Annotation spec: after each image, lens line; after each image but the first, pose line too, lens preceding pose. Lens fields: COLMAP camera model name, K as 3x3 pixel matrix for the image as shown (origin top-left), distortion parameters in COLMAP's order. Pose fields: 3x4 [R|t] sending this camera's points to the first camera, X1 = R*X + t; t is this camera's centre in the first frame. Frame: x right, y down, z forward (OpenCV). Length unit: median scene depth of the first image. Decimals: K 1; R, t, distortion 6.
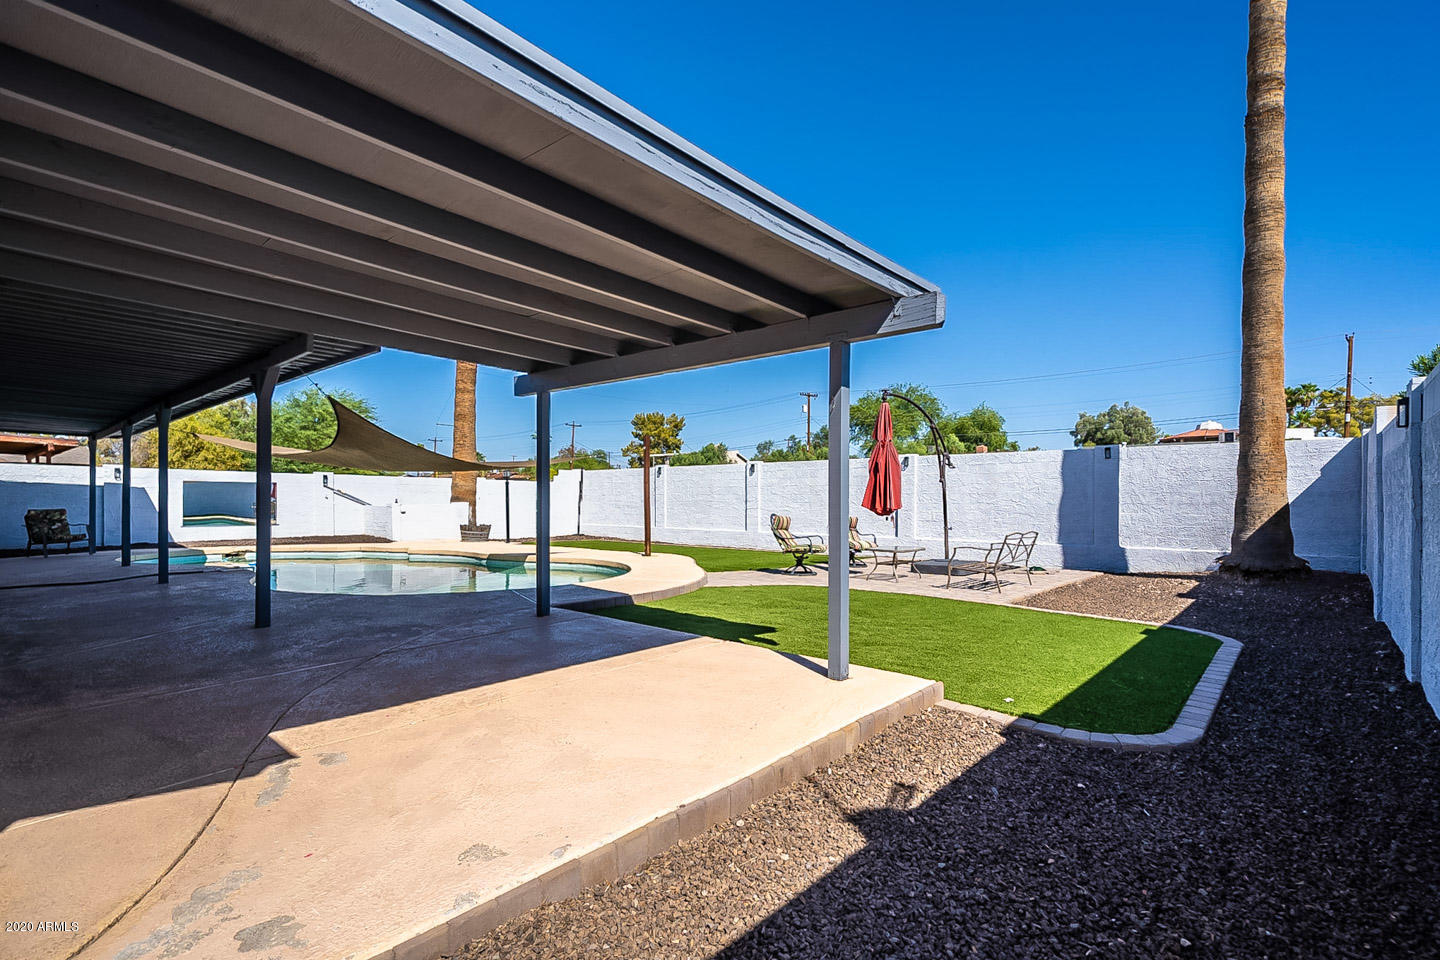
lens RADIAL K [[659.0, 0, 720.0], [0, 659.0, 480.0], [0, 0, 1]] dist [-0.002139, -0.000003]
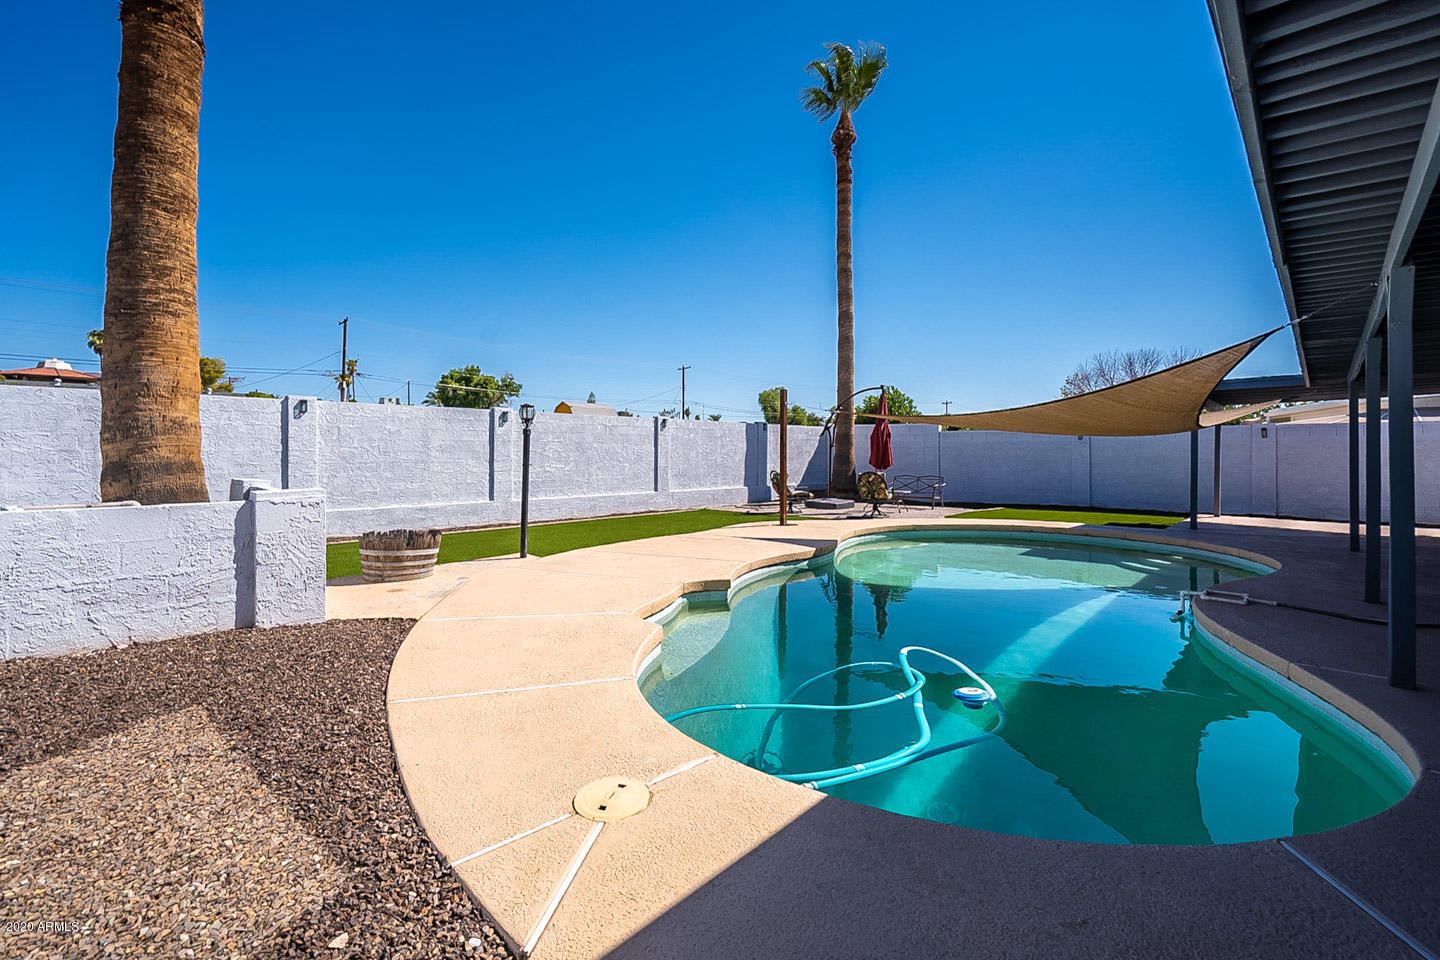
lens RADIAL K [[662.4, 0, 718.1], [0, 662.4, 460.9], [0, 0, 1]] dist [-0.003540, 0.000156]
pose [[0.026387, -0.016880, 0.999509, -0.691582], [-0.030776, 0.999370, 0.017690, 0.011387], [-0.999178, -0.031227, 0.025851, 0.727911]]
